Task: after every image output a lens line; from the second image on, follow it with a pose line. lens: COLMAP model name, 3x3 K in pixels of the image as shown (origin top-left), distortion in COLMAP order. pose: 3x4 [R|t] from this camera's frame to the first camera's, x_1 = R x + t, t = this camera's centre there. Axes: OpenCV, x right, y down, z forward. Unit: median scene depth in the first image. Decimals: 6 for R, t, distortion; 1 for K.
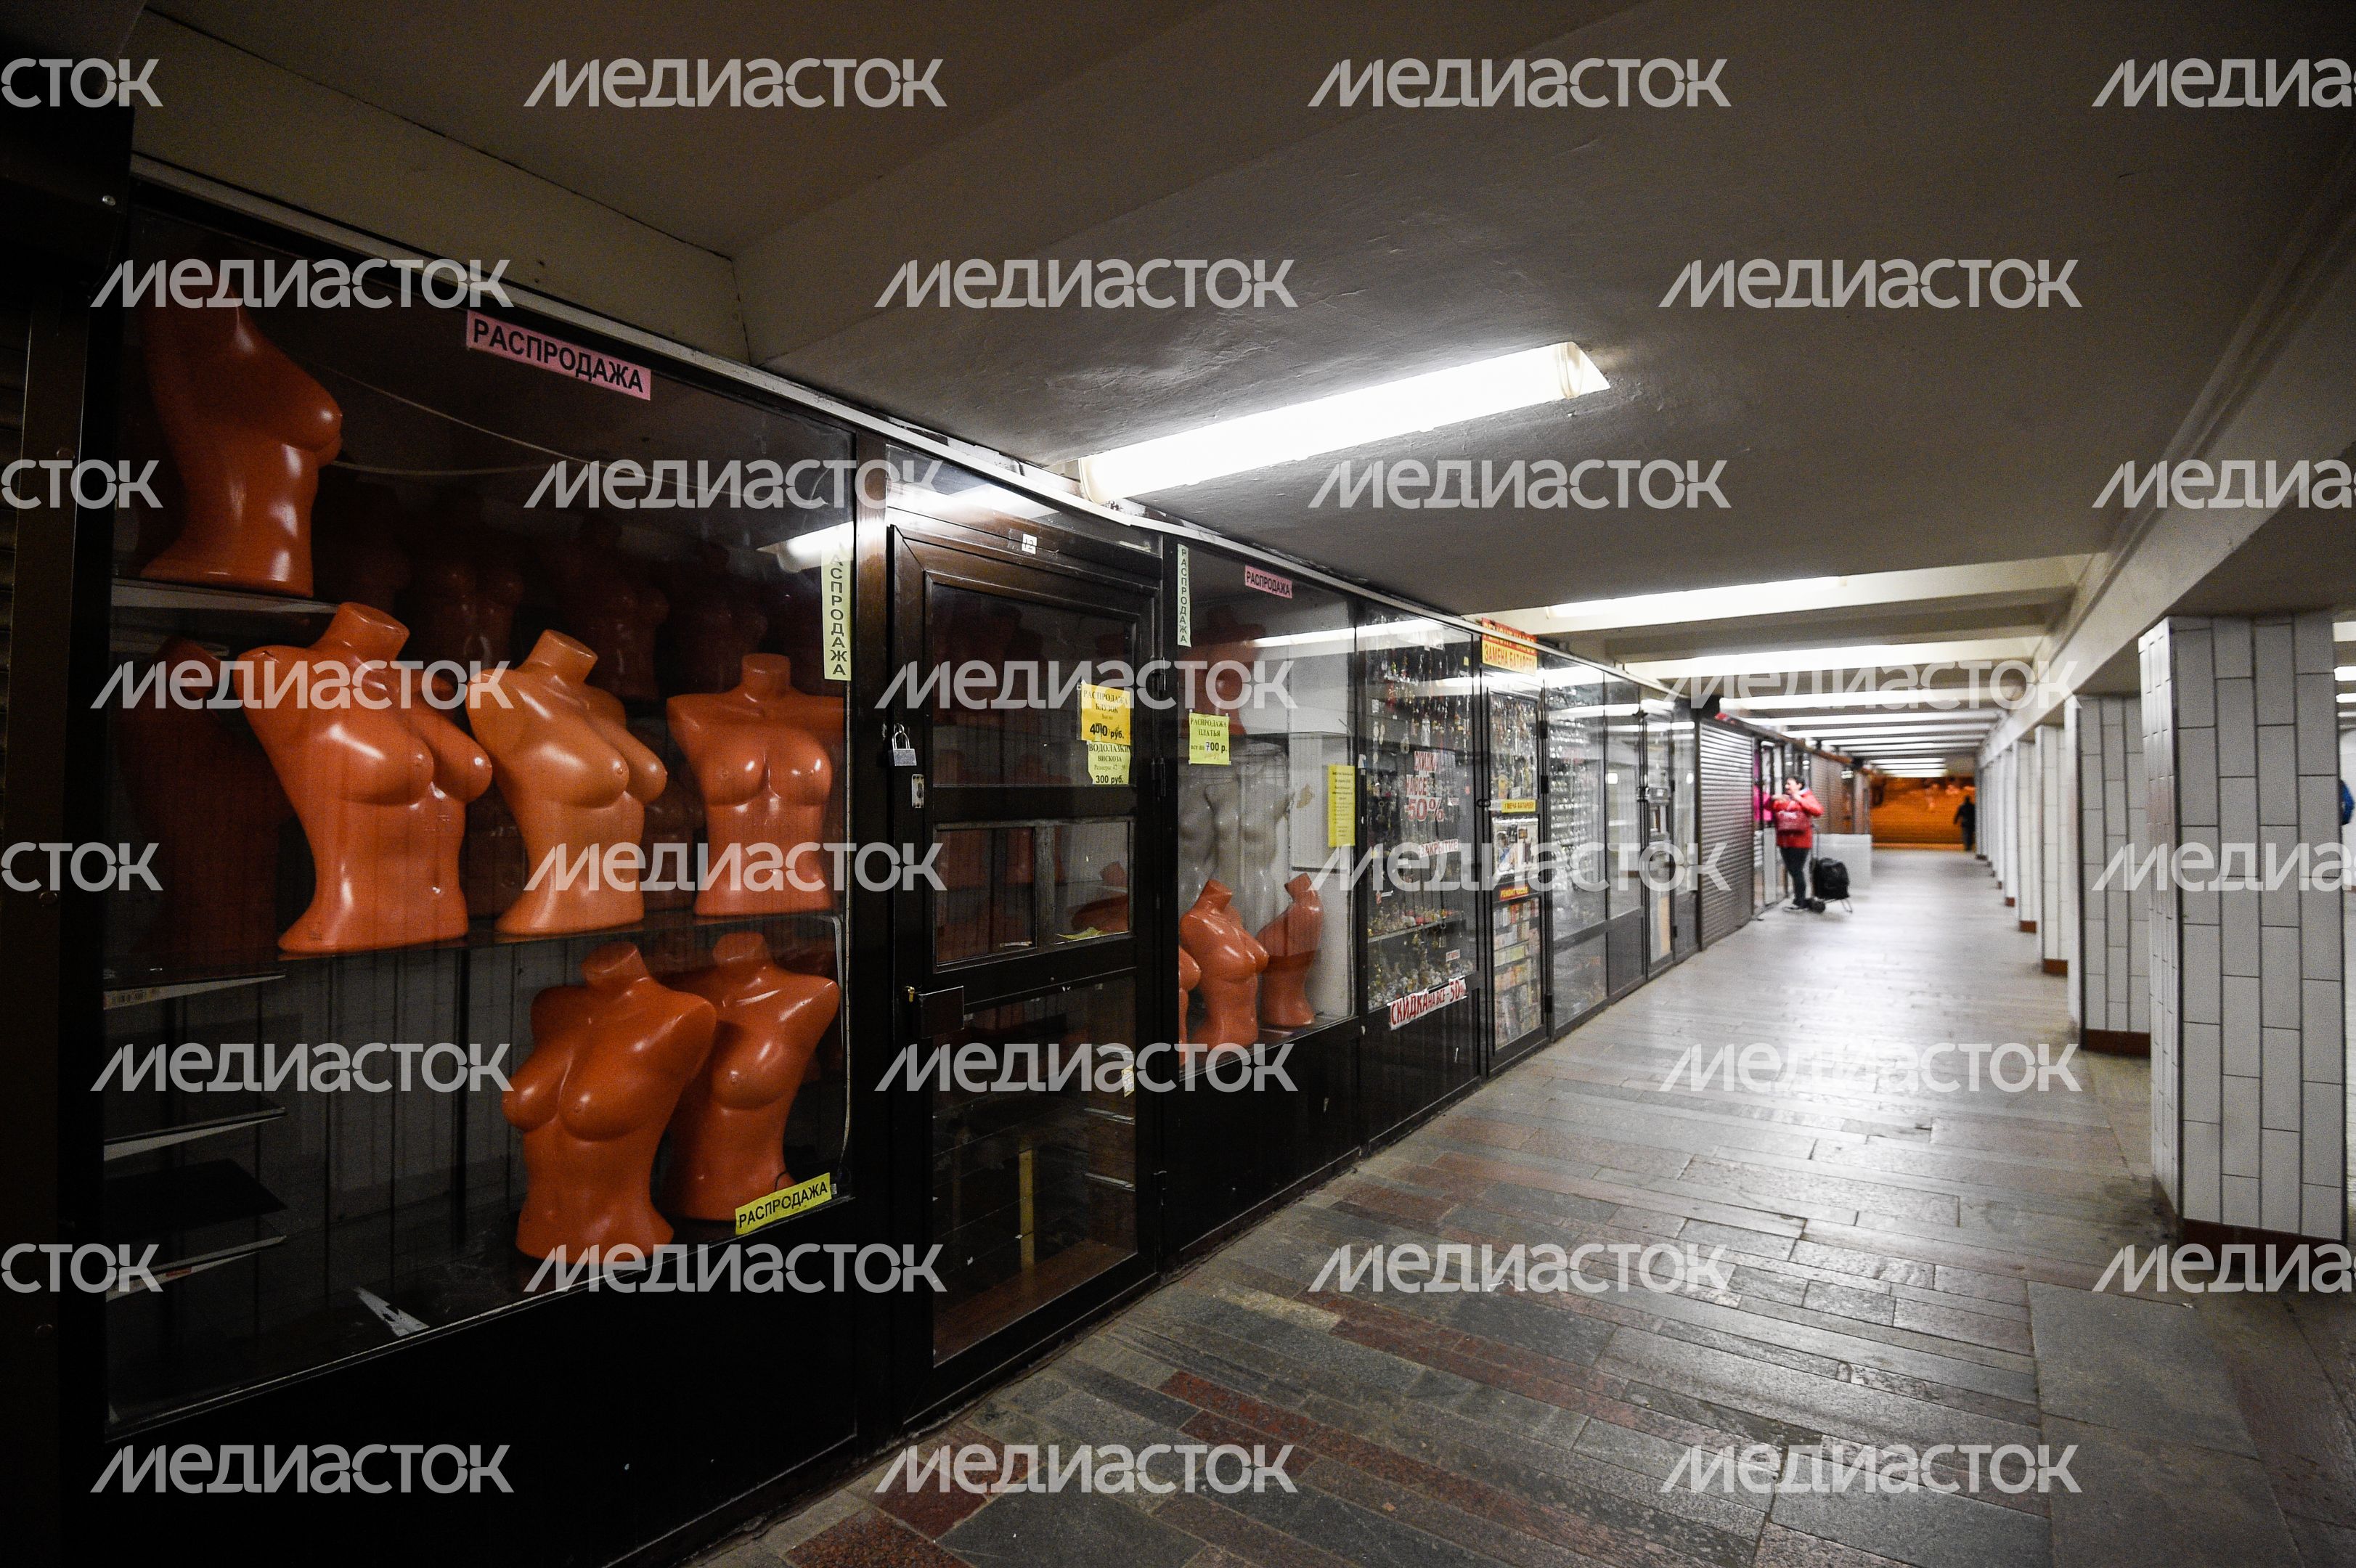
lens RADIAL K [[1117.6, 0, 1174.3], [0, 1117.6, 783.7], [0, 0, 1]] dist [-0.000967, -0.000856]
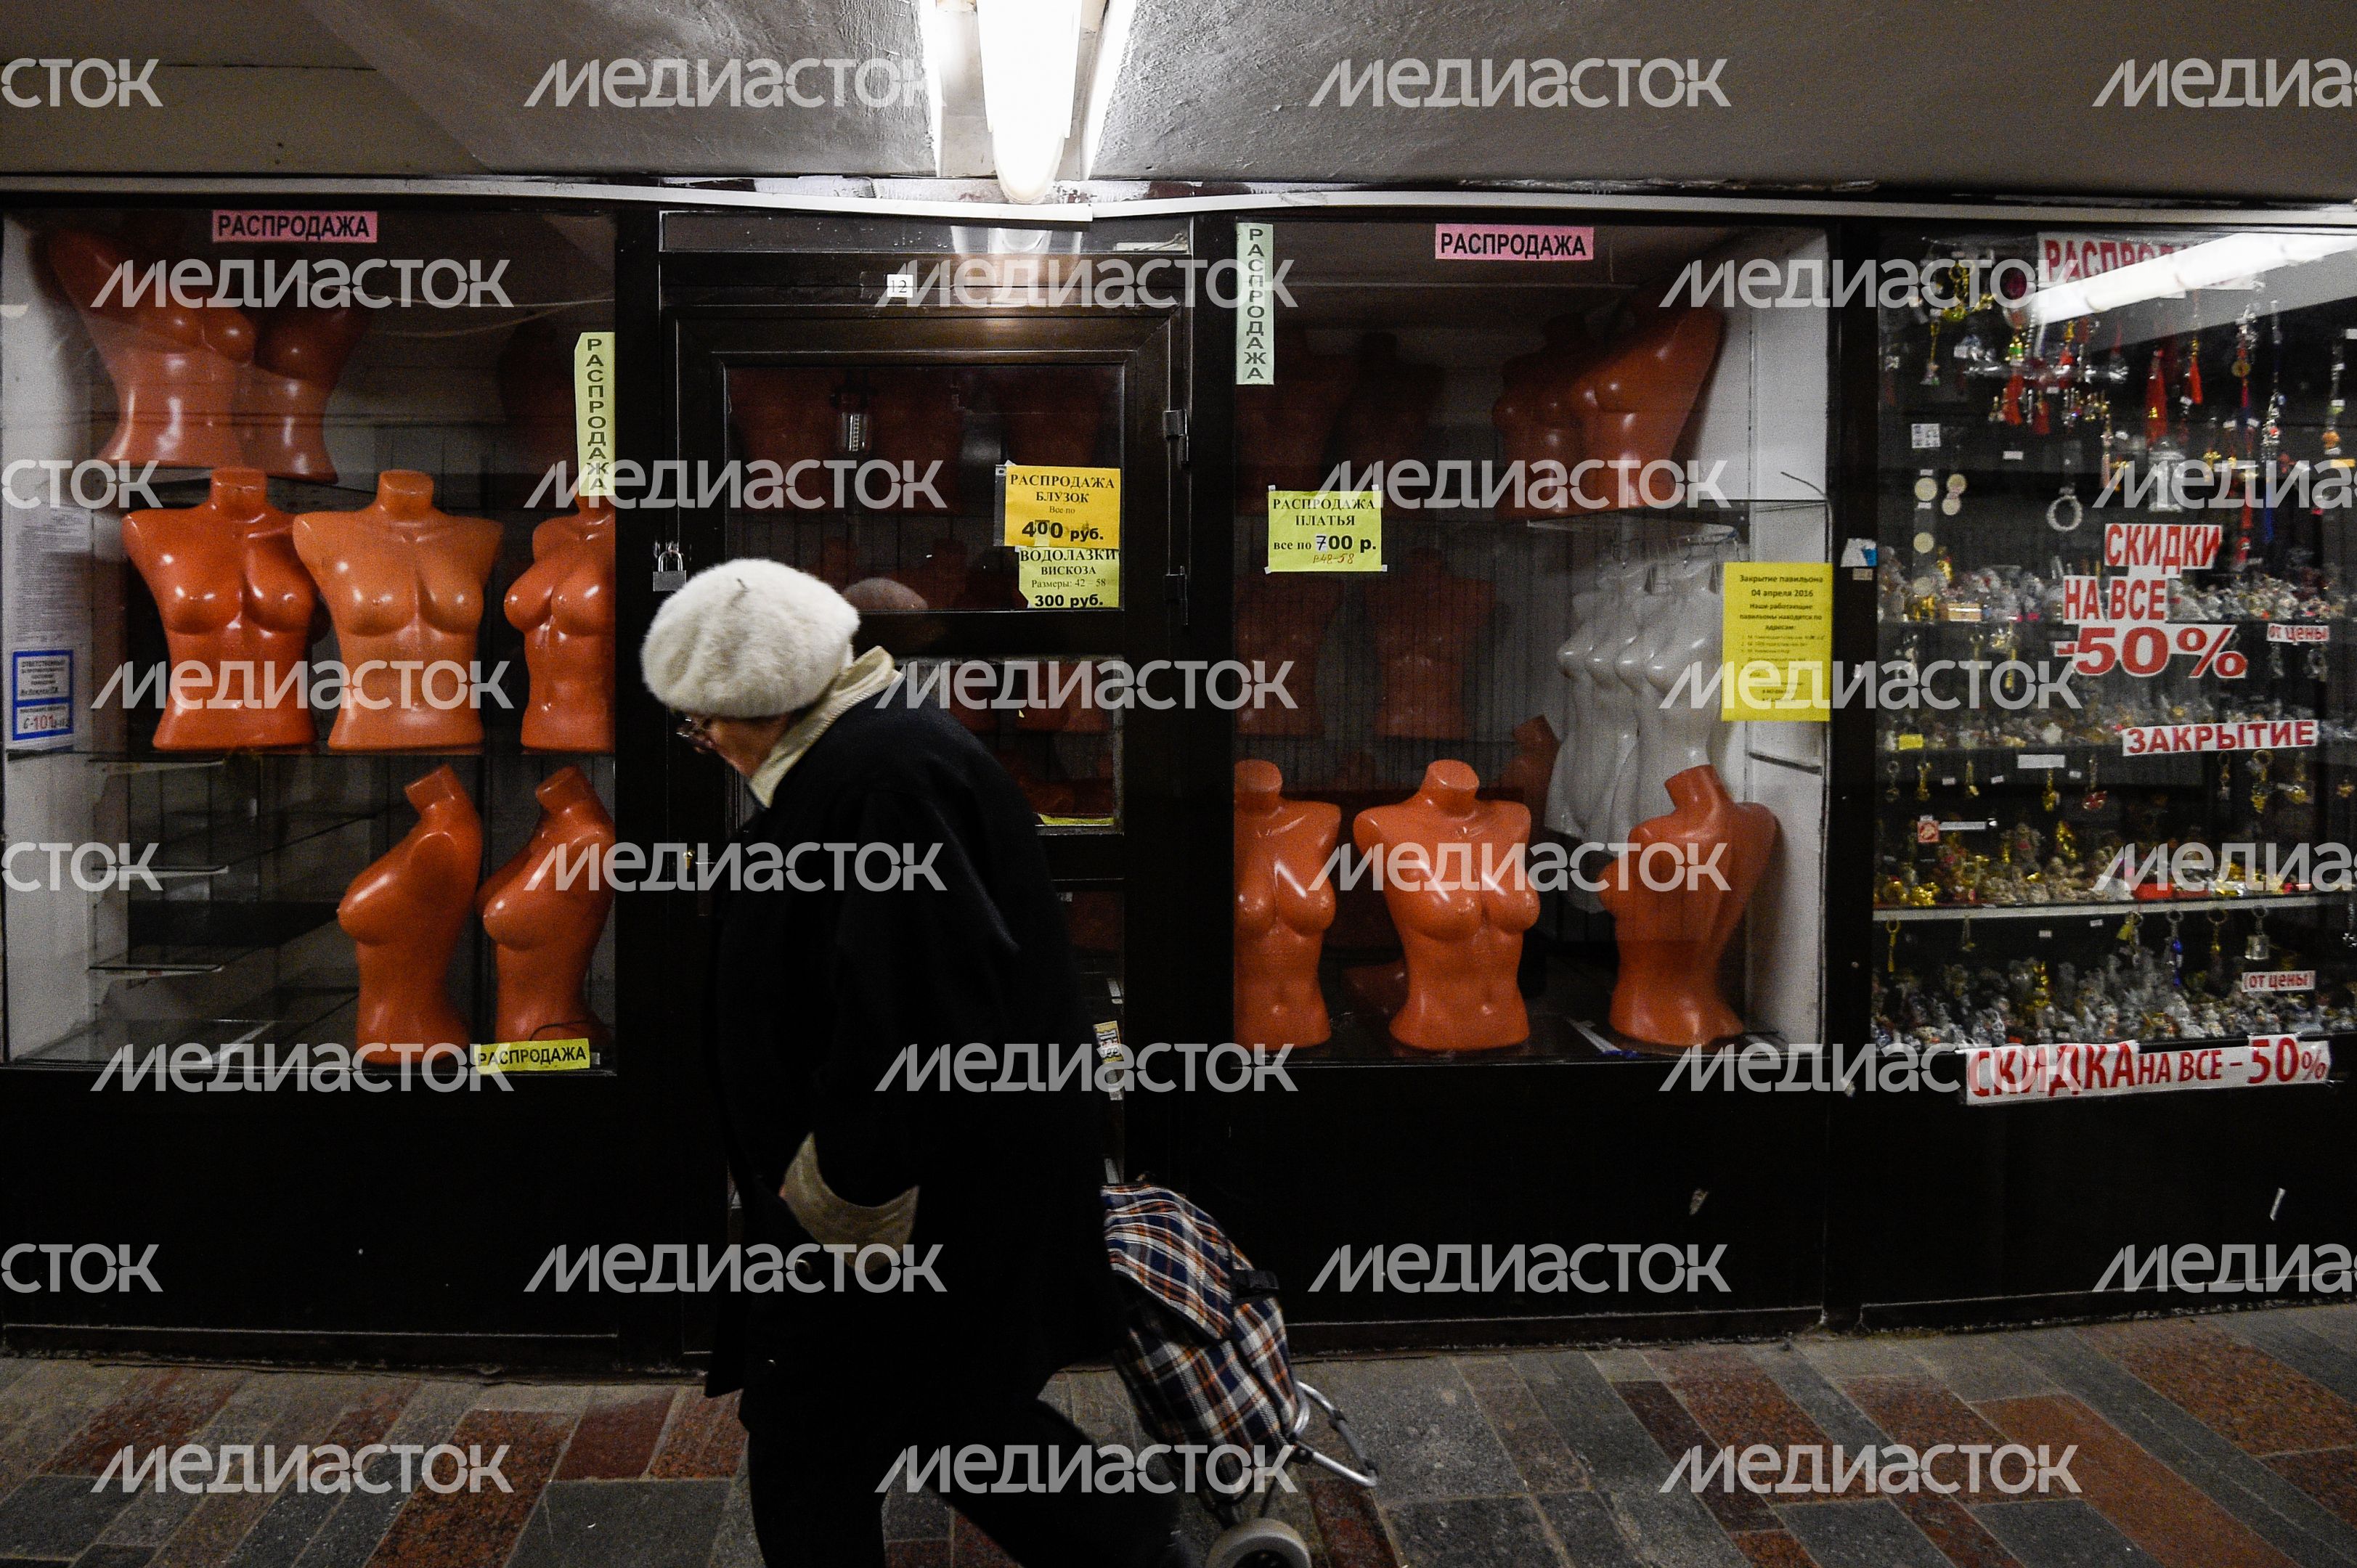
lens RADIAL K [[1118.0, 0, 1166.0], [0, 1118.0, 702.4], [0, 0, 1]] dist [-0.000967, -0.000856]
pose [[0.606015, 0.015442, -0.795304, 0.502803], [0.014186, 0.999443, 0.030215, 0.037328], [0.795327, -0.029593, 0.605458, 0.597120]]
